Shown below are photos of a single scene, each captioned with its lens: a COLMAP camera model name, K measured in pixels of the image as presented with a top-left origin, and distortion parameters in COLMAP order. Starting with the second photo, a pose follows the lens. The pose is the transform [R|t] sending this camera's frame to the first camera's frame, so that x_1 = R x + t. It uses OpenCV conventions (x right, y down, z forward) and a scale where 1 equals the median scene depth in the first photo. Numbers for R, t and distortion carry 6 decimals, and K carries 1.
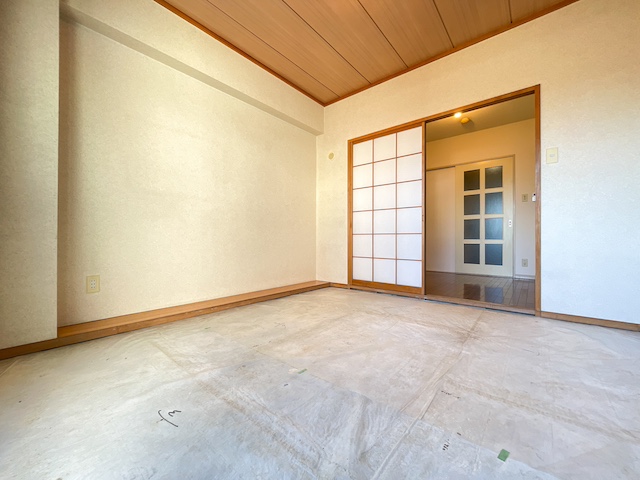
lens RADIAL K [[258.0, 0, 321.7], [0, 258.0, 240.2], [0, 0, 1]] dist [-0.004812, -0.000727]
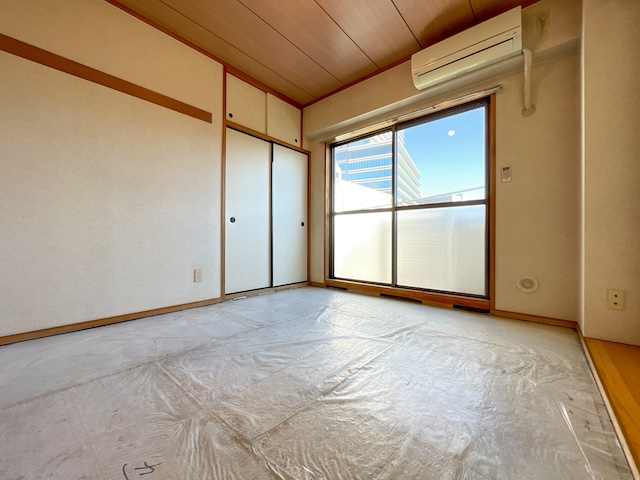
lens RADIAL K [[258.0, 0, 320.8], [0, 258.0, 239.5], [0, 0, 1]] dist [-0.004812, -0.000727]
pose [[-0.999939, -0.006705, 0.008763, 0.064519], [-0.006715, 0.999977, -0.001086, -0.018804], [-0.008755, -0.001144, -0.999961, 1.901898]]
